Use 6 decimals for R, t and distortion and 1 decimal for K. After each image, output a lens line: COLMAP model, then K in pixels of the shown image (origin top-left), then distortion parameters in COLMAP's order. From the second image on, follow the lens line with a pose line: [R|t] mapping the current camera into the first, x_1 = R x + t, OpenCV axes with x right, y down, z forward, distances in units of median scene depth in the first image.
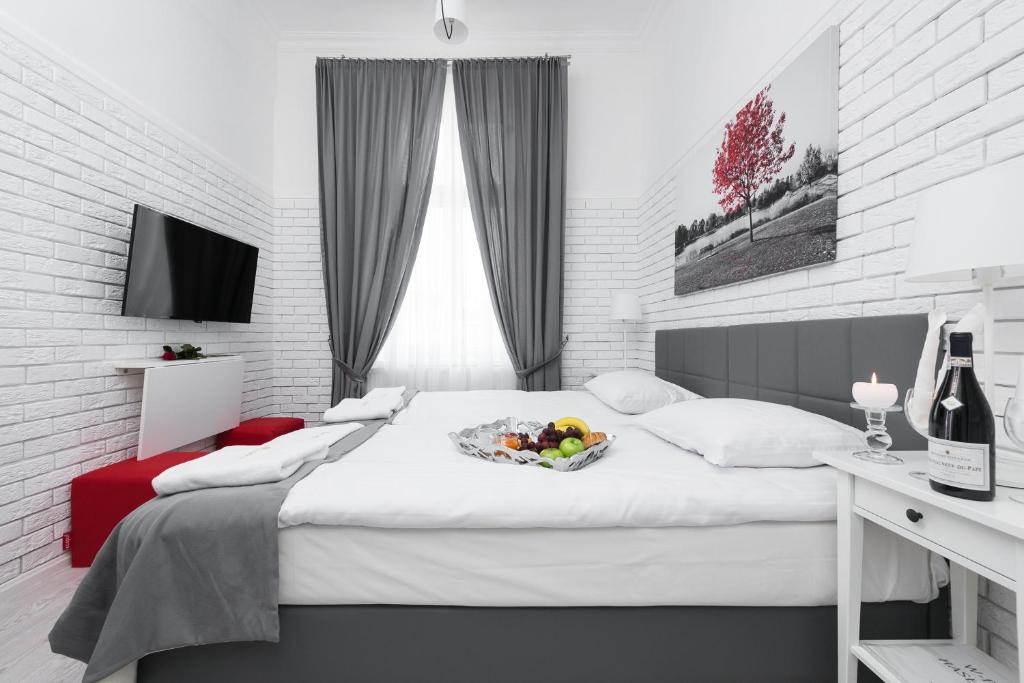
lens RADIAL K [[406.6, 0, 505.1], [0, 406.6, 343.2], [0, 0, 1]] dist [-0.002899, -0.000945]
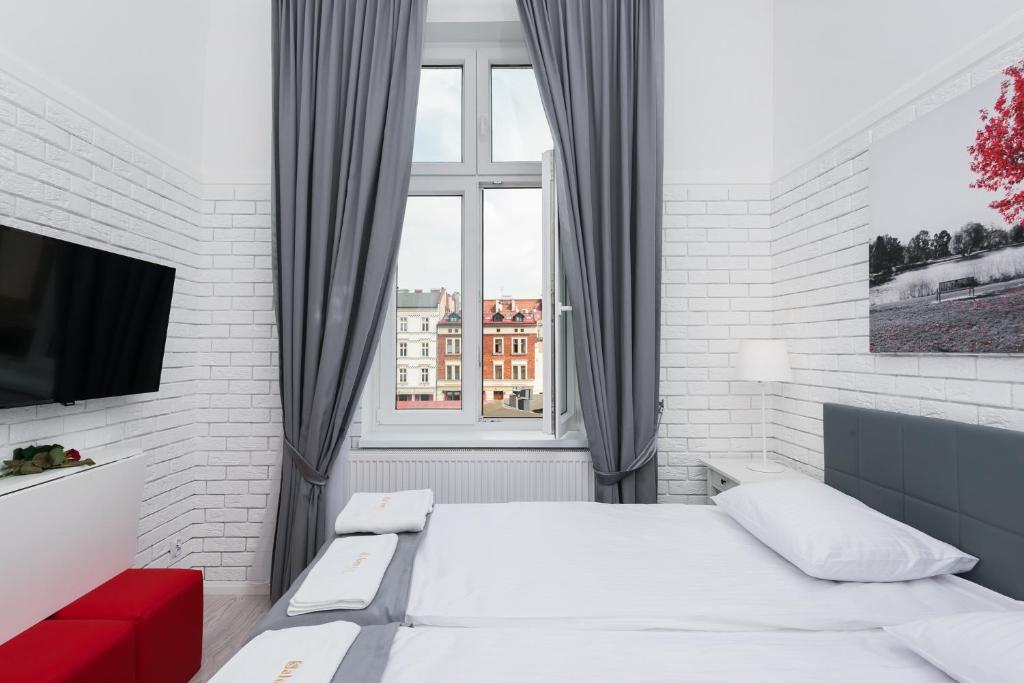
lens RADIAL K [[535.9, 0, 503.5], [0, 535.9, 336.0], [0, 0, 1]] dist [-0.010636, 0.001367]
pose [[0.999981, -0.002665, -0.005532, -0.175397], [0.002457, 0.999298, -0.037377, -0.174052], [0.005628, 0.037362, 0.999286, 0.335365]]
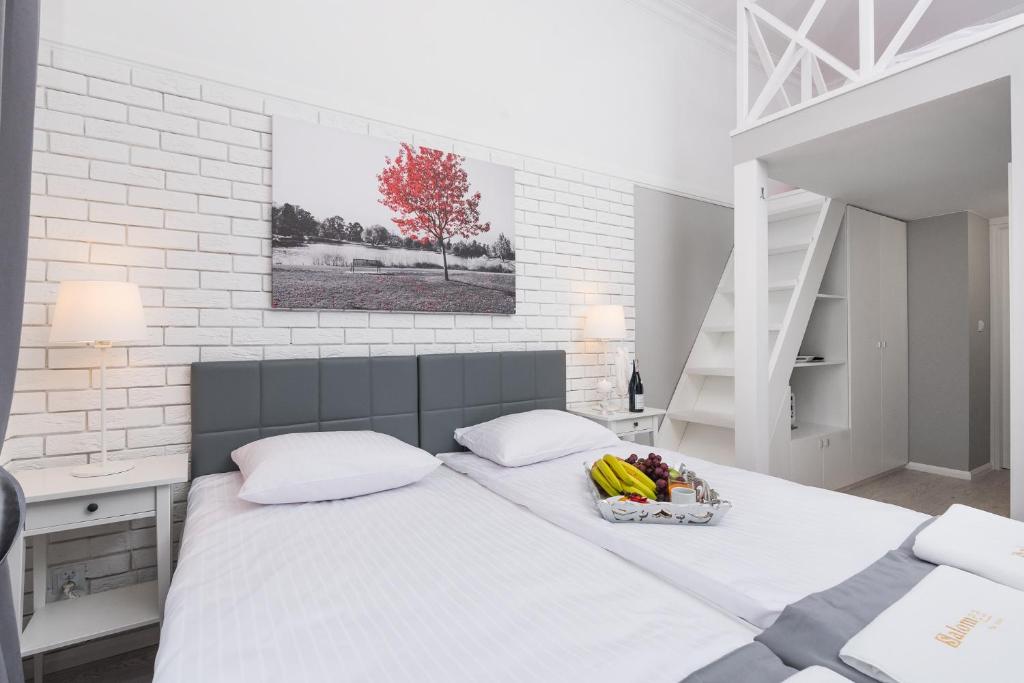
lens RADIAL K [[467.5, 0, 506.8], [0, 467.5, 342.8], [0, 0, 1]] dist [0.001539, -0.000207]
pose [[-0.526772, -0.002428, 0.850003, -0.616695], [0.019419, 0.999701, 0.014890, -0.100203], [-0.849785, 0.024350, -0.526567, 1.656830]]
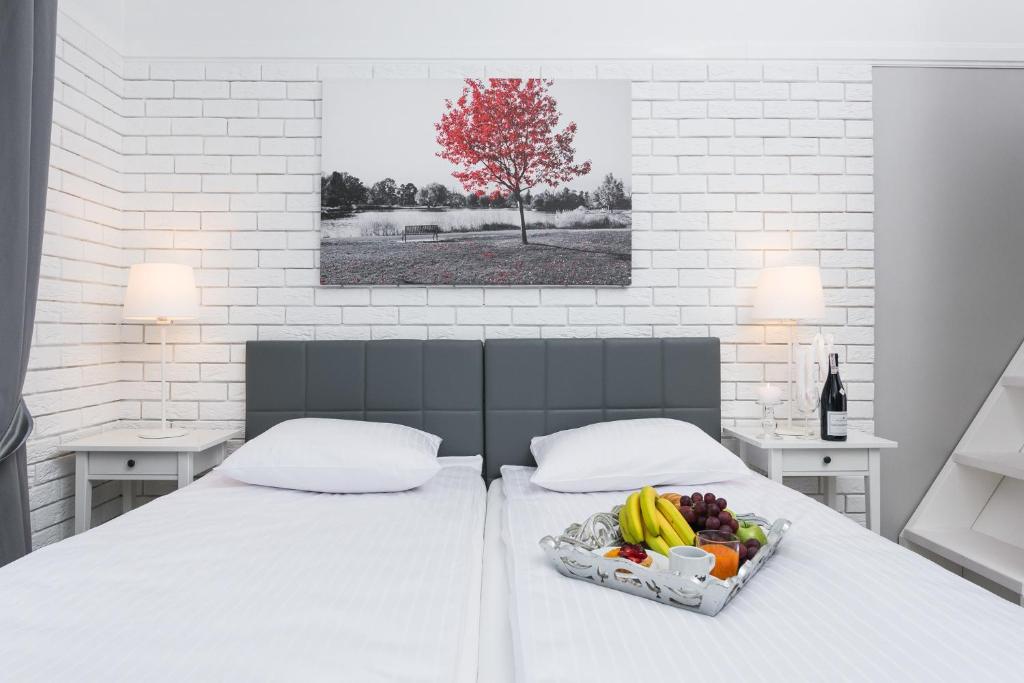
lens RADIAL K [[611.3, 0, 505.3], [0, 611.3, 340.9], [0, 0, 1]] dist [-0.006893, 0.000577]
pose [[-0.008315, -0.004734, 0.999954, -0.746746], [0.014086, 0.999889, 0.004850, -0.052728], [-0.999866, 0.014126, -0.008247, 1.133895]]
